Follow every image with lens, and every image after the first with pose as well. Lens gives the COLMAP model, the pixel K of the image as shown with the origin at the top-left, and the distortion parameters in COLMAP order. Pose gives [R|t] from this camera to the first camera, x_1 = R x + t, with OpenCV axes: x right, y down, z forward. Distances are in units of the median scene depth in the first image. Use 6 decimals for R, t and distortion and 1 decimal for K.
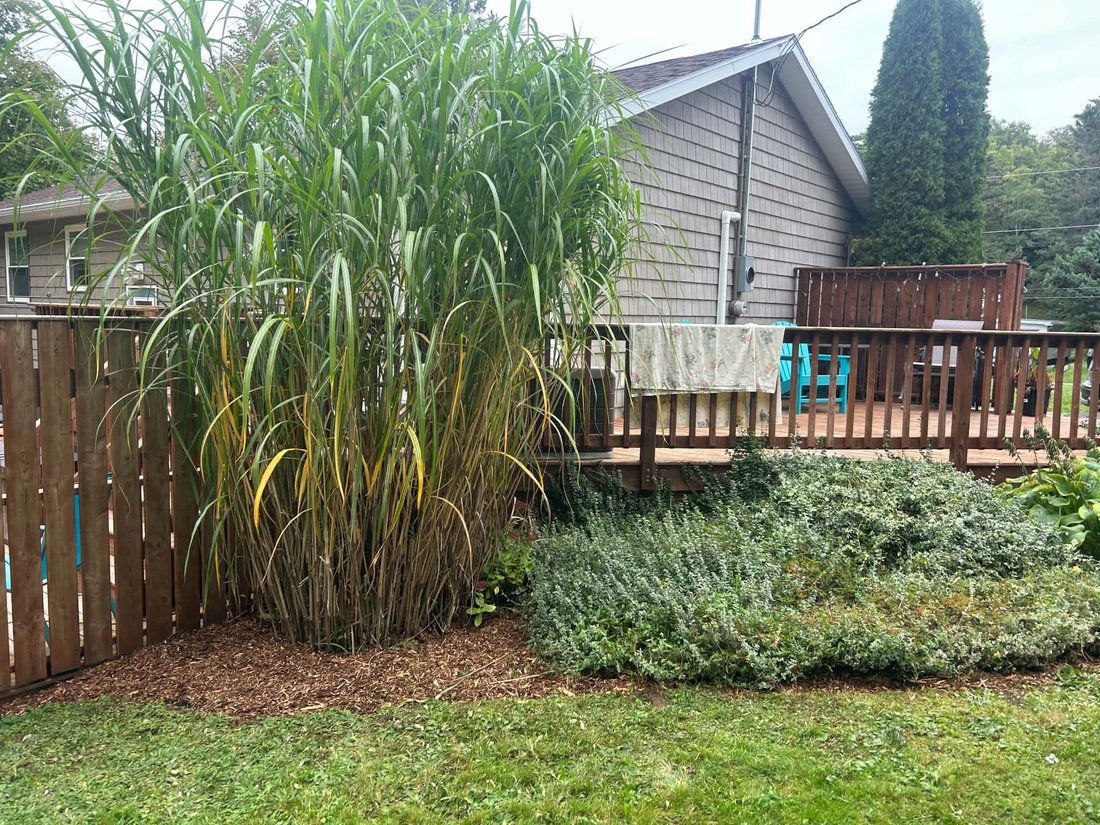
lens RADIAL K [[795.6, 0, 550.0], [0, 795.6, 412.5], [0, 0, 1]] dist [0.035115, -0.009766]
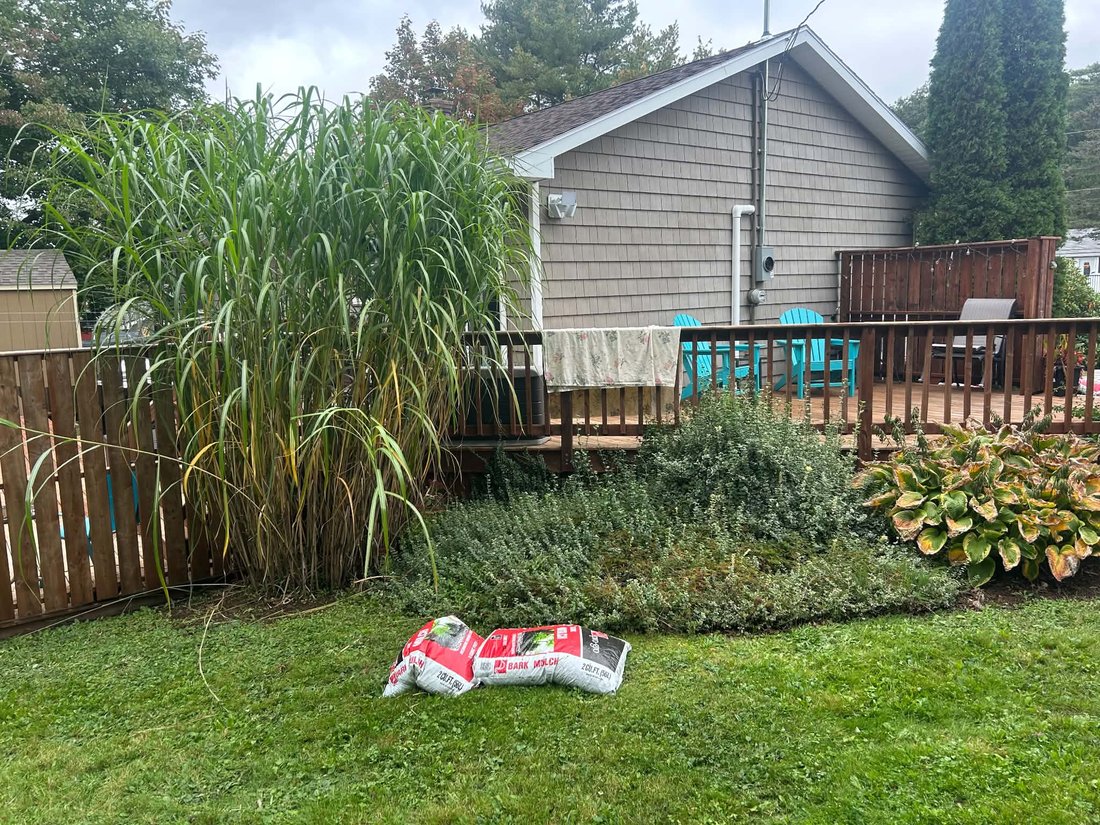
lens RADIAL K [[795.6, 0, 550.0], [0, 795.6, 412.5], [0, 0, 1]] dist [0.035115, -0.009766]
pose [[0.973687, -0.013251, -0.227503, 0.215878], [0.019334, 0.999512, 0.024529, -0.010997], [0.227067, -0.028282, 0.973468, -0.083193]]
